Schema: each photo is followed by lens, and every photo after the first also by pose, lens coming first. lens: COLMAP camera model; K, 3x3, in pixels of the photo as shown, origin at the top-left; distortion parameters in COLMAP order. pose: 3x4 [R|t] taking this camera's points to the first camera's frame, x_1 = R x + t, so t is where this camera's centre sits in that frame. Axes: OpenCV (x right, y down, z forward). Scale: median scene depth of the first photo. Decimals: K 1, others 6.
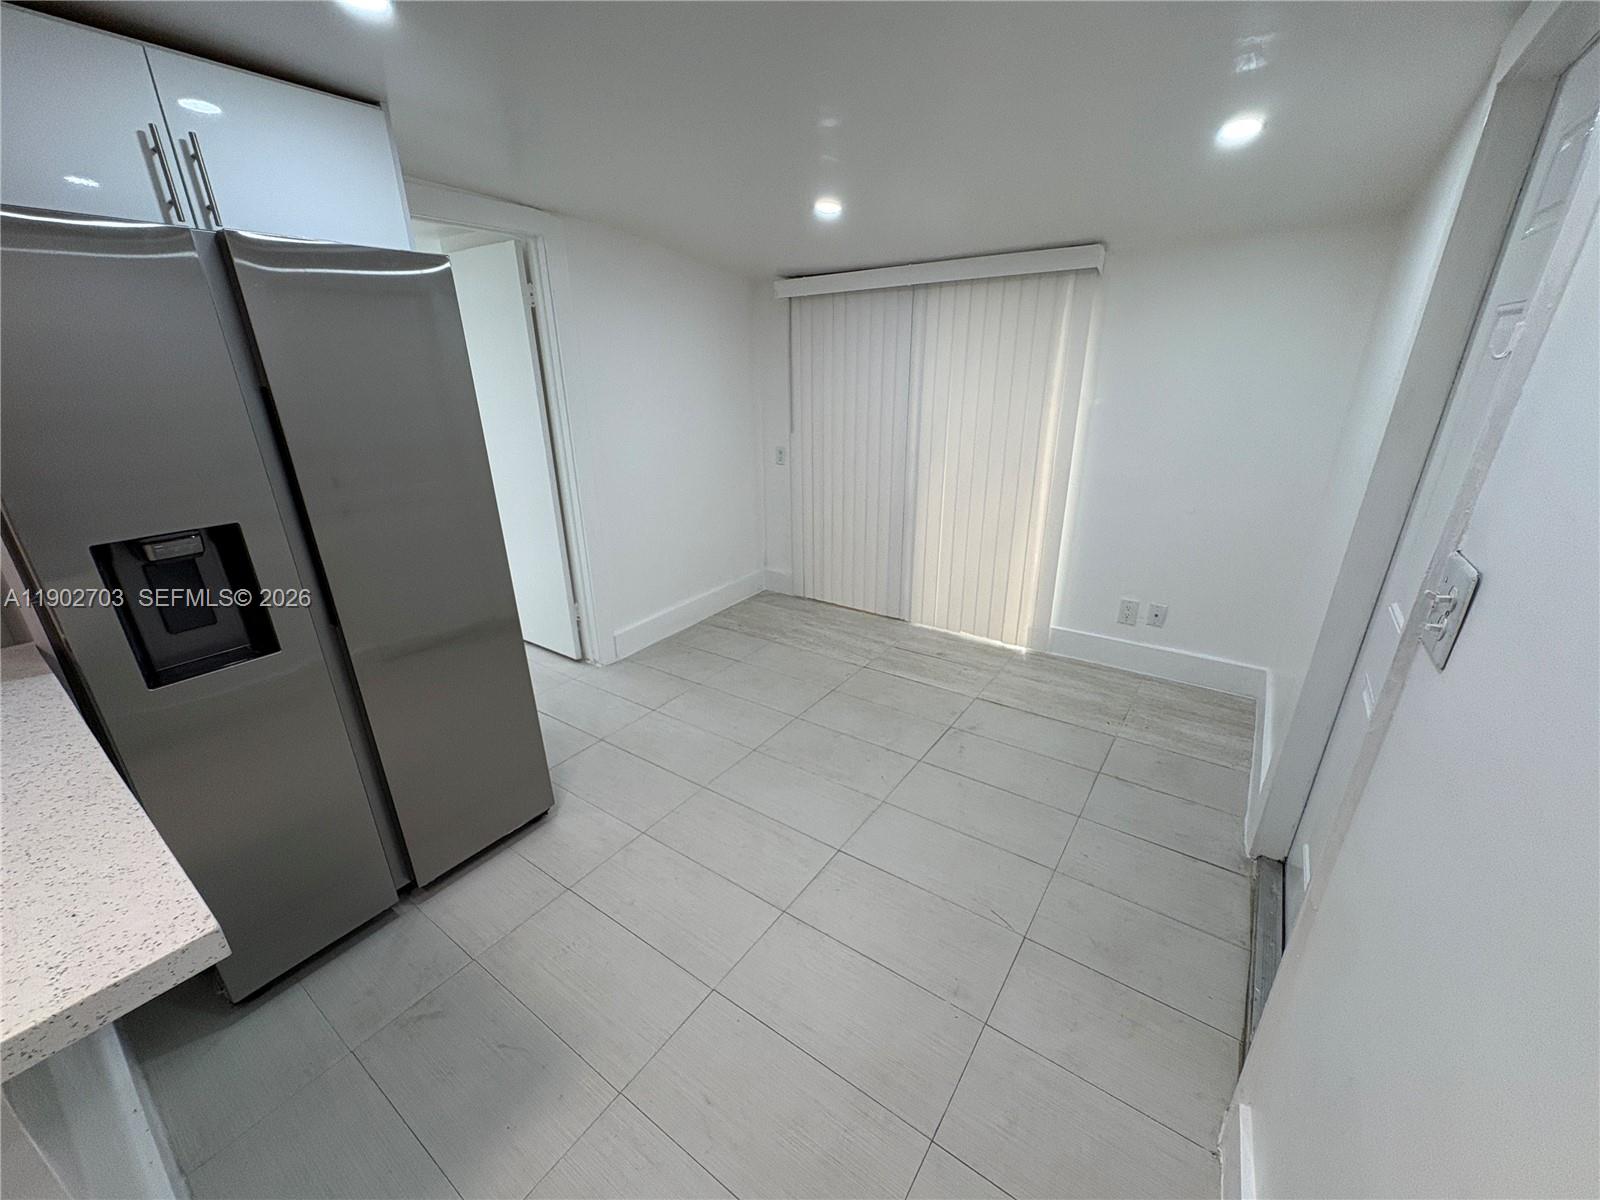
lens RADIAL K [[636.8, 0, 801.3], [0, 636.8, 603.2], [0, 0, 1]] dist [0.000266, -0.000089]
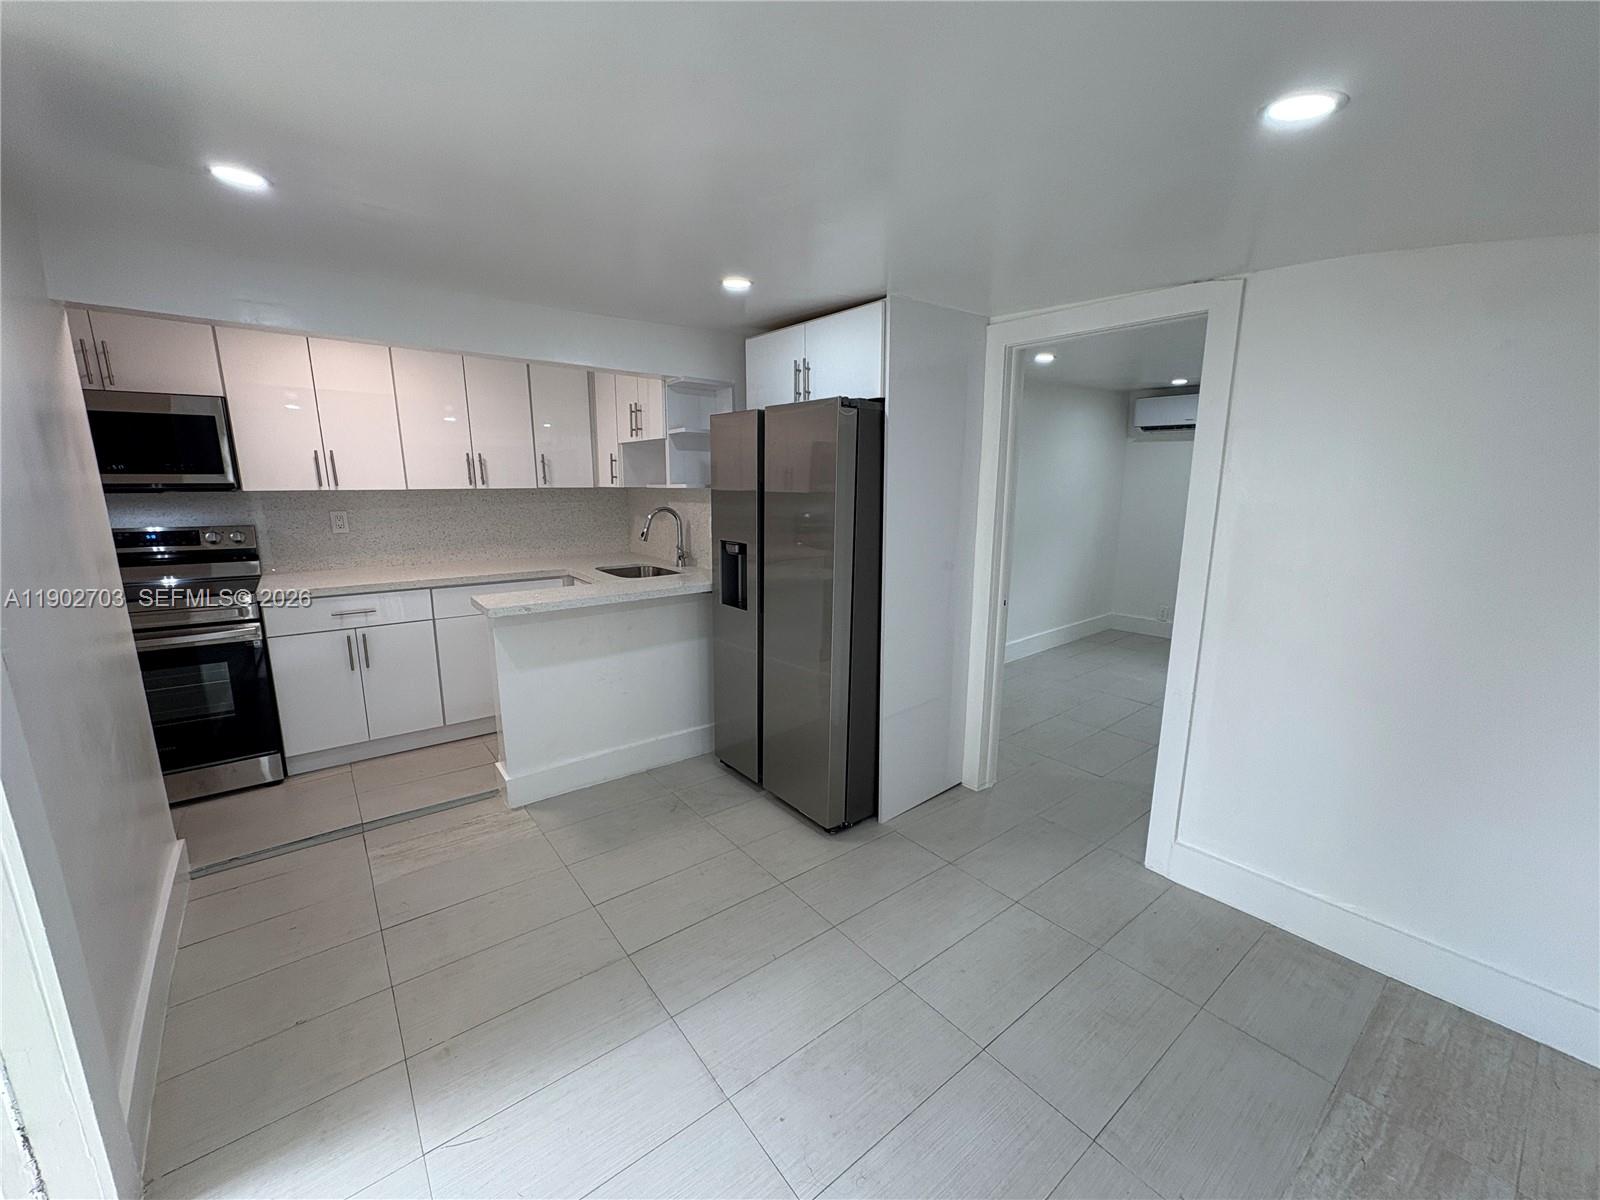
lens RADIAL K [[636.8, 0, 801.3], [0, 636.8, 603.2], [0, 0, 1]] dist [0.000266, -0.000089]
pose [[-0.283456, 0.201885, -0.937494, 0.618264], [-0.336131, 0.894656, 0.294291, -0.370750], [0.898147, 0.398539, -0.185736, 0.969715]]
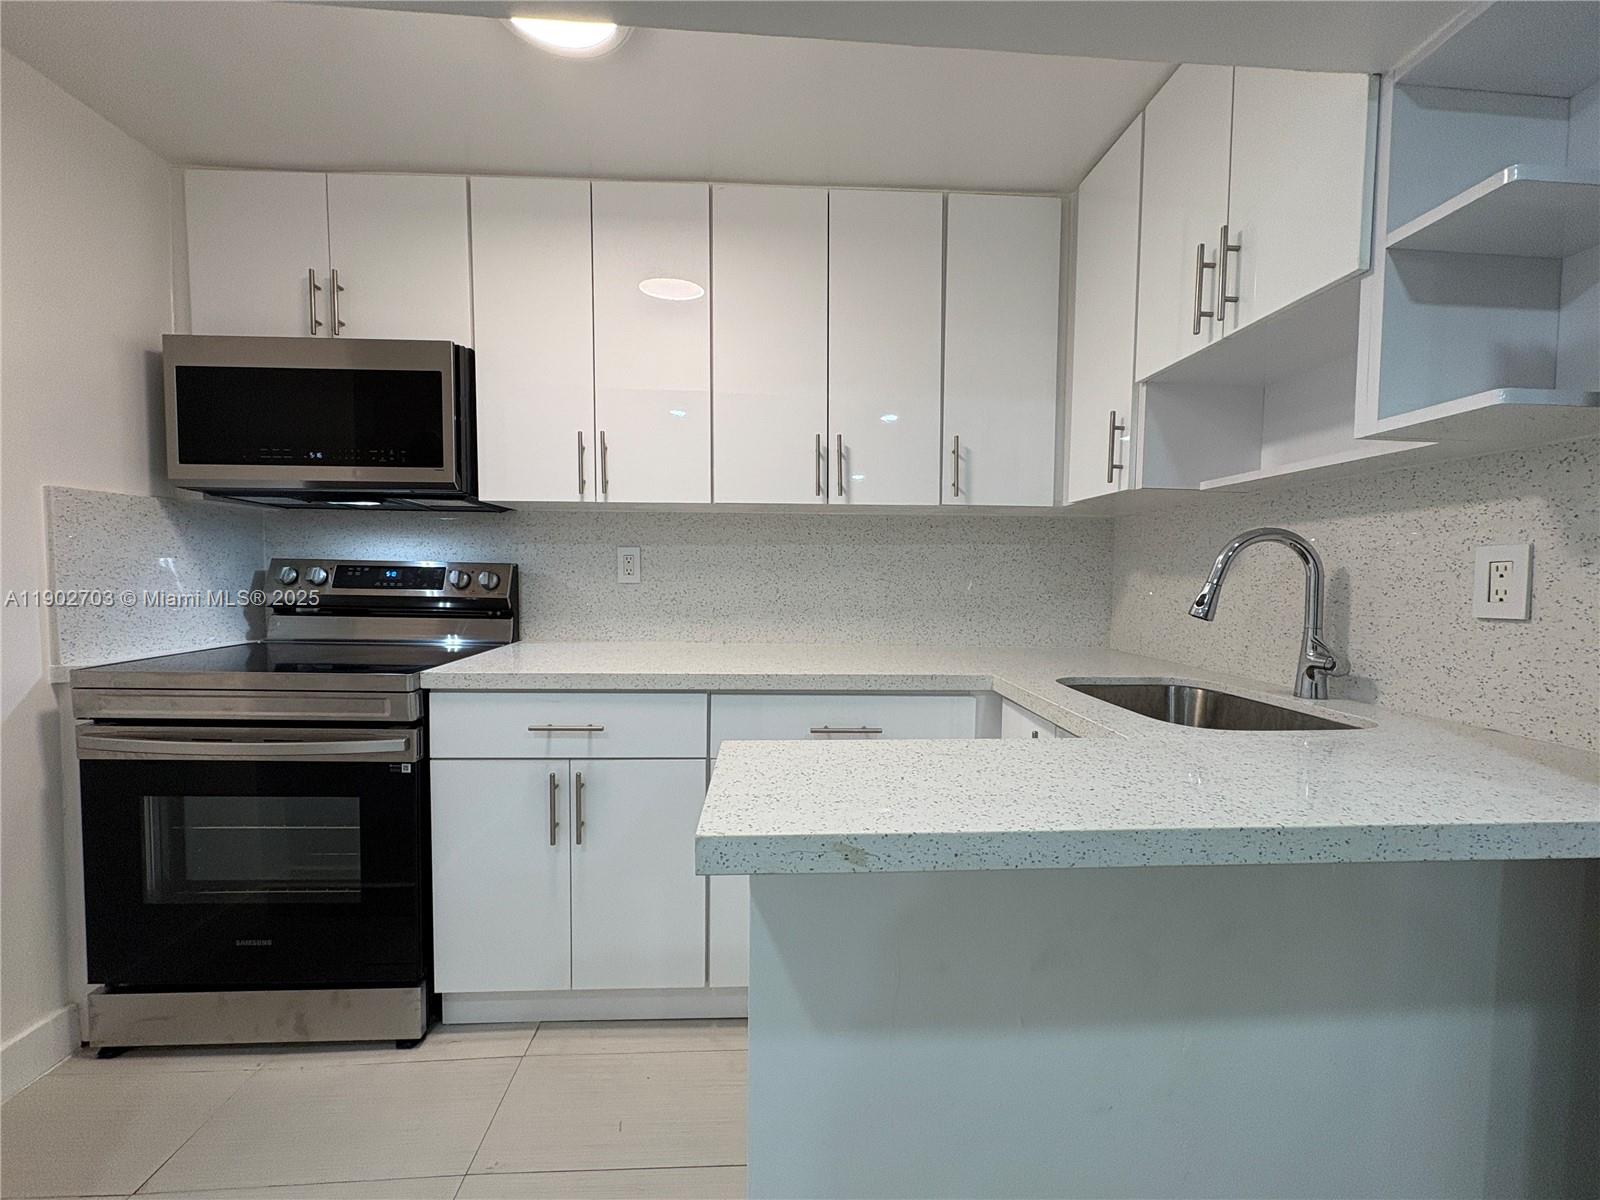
lens RADIAL K [[636.8, 0, 801.3], [0, 636.8, 603.2], [0, 0, 1]] dist [0.000266, -0.000089]
pose [[-0.777642, 0.039024, -0.627496, -0.134806], [-0.216848, 0.920177, 0.325962, -0.036438], [0.590127, 0.389553, -0.707106, 0.453641]]
